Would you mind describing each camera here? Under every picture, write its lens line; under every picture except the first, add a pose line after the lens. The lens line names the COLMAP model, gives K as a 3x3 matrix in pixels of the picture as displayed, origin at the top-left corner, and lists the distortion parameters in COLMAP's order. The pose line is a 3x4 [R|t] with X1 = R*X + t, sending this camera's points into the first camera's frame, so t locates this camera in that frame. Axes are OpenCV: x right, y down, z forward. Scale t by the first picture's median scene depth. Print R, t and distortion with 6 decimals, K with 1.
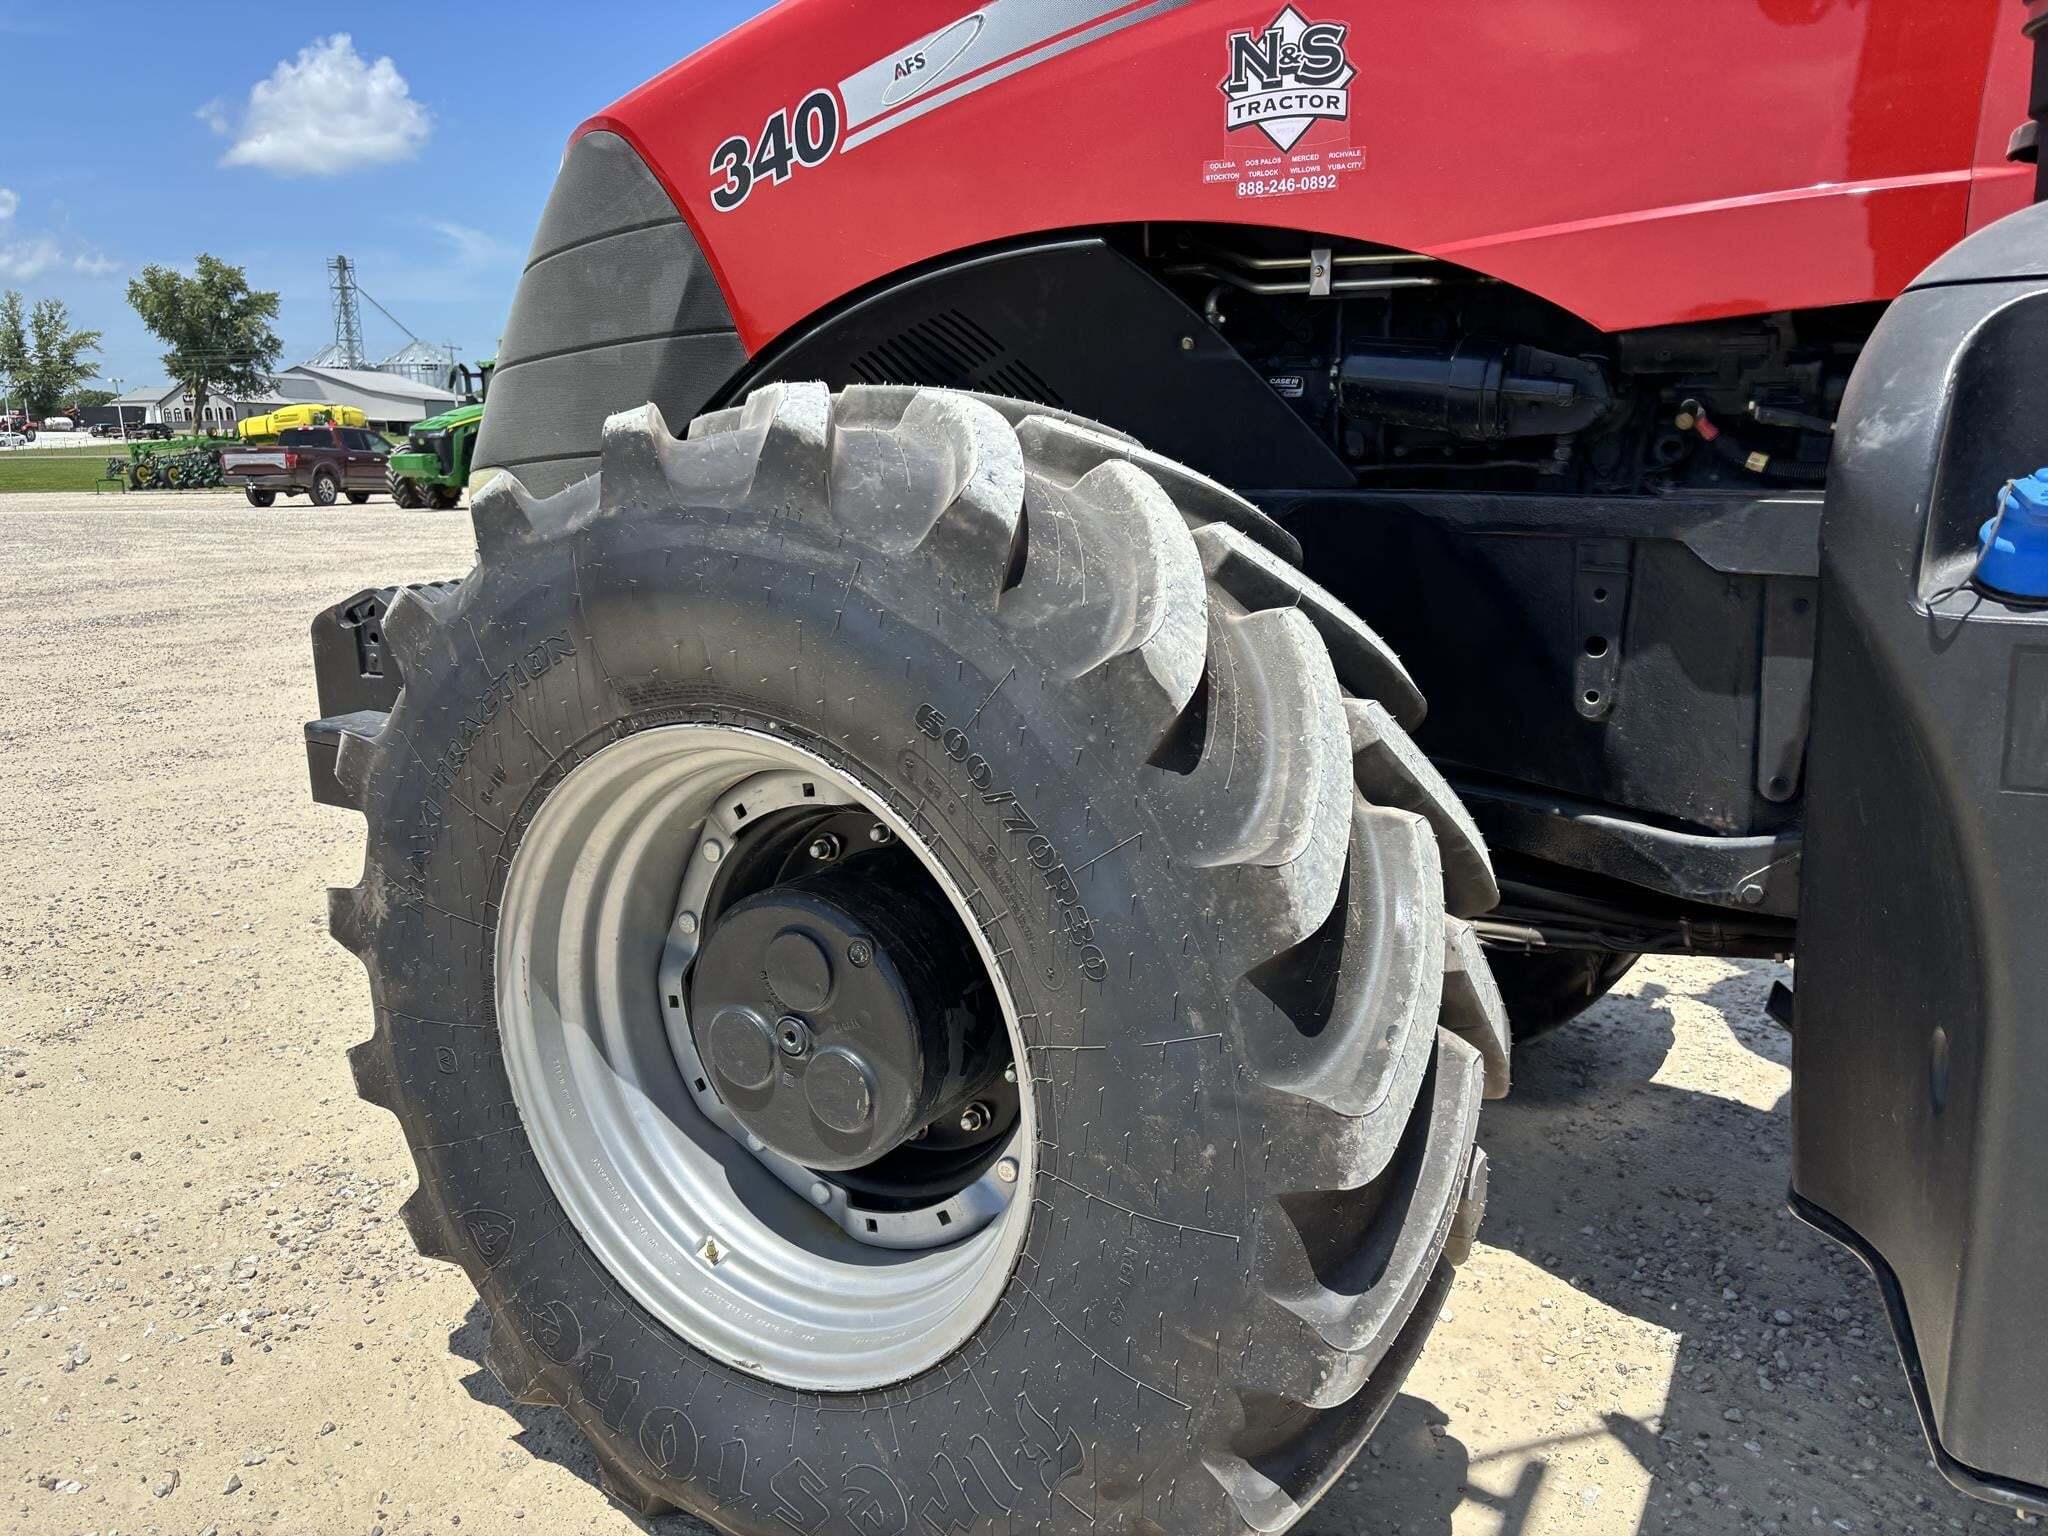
lens RADIAL K [[1553.4, 0, 1008.6], [0, 1553.4, 768.4], [0, 0, 1]] dist [0.052200, -0.056131]
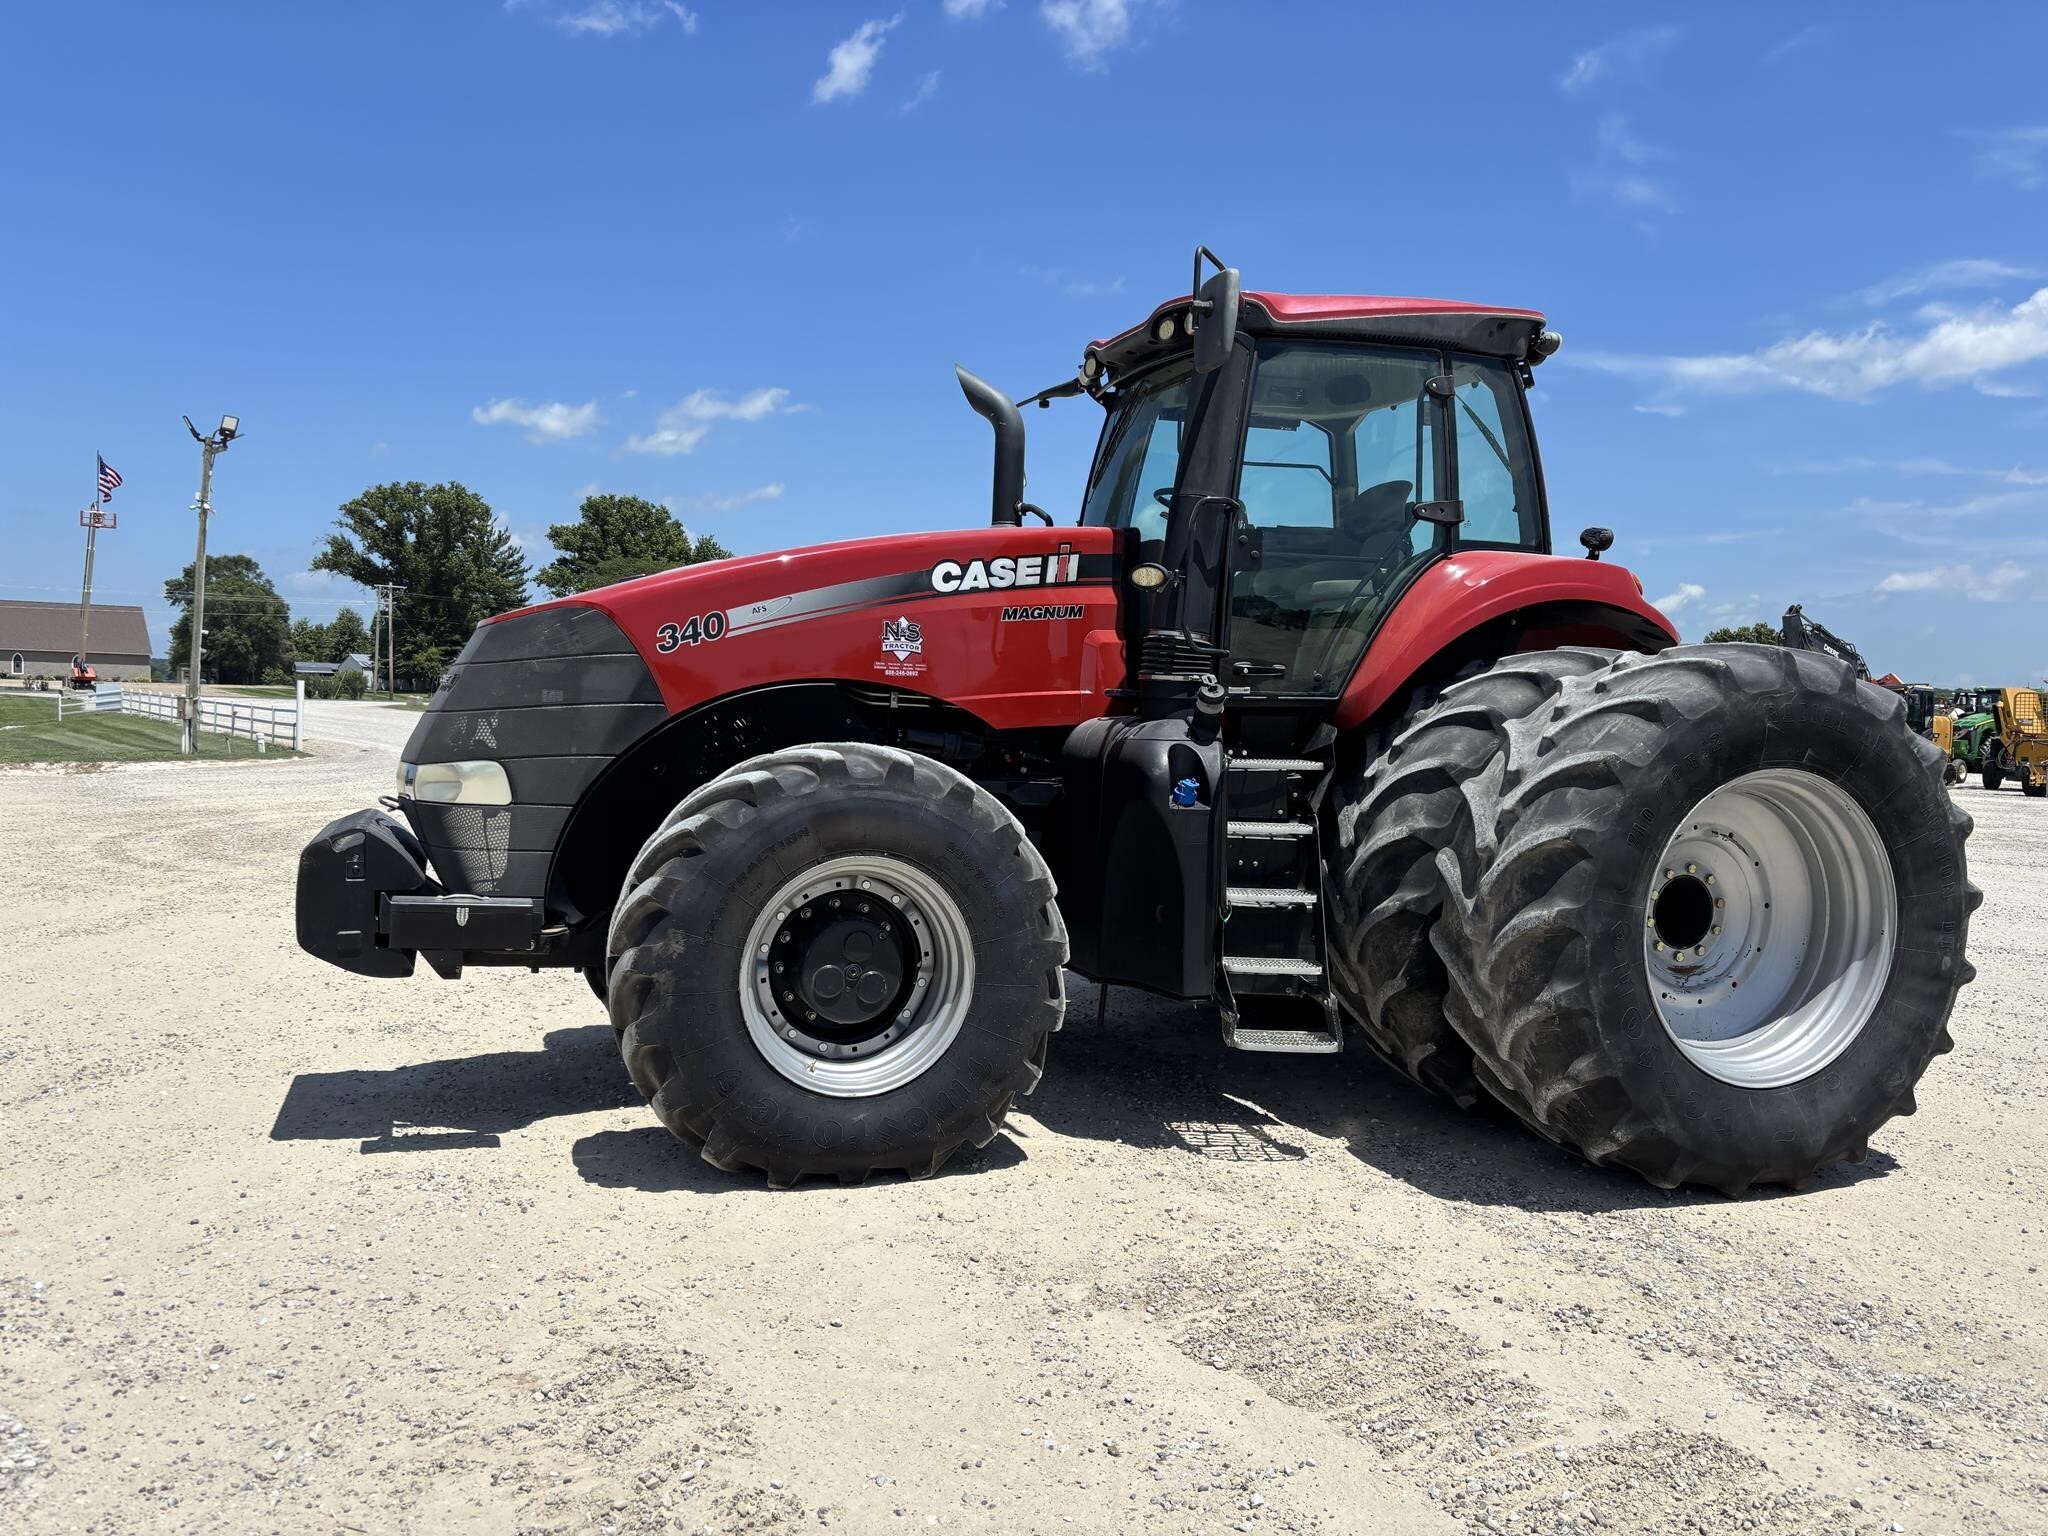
lens RADIAL K [[1487.9, 0, 1054.6], [0, 1487.9, 767.2], [0, 0, 1]] dist [0.078142, -0.074920]
pose [[0.626305, 0.010162, 0.779512, -1.774641], [0.119635, 0.986818, -0.108986, 0.128982], [-0.770344, 0.161515, 0.616833, -0.871841]]
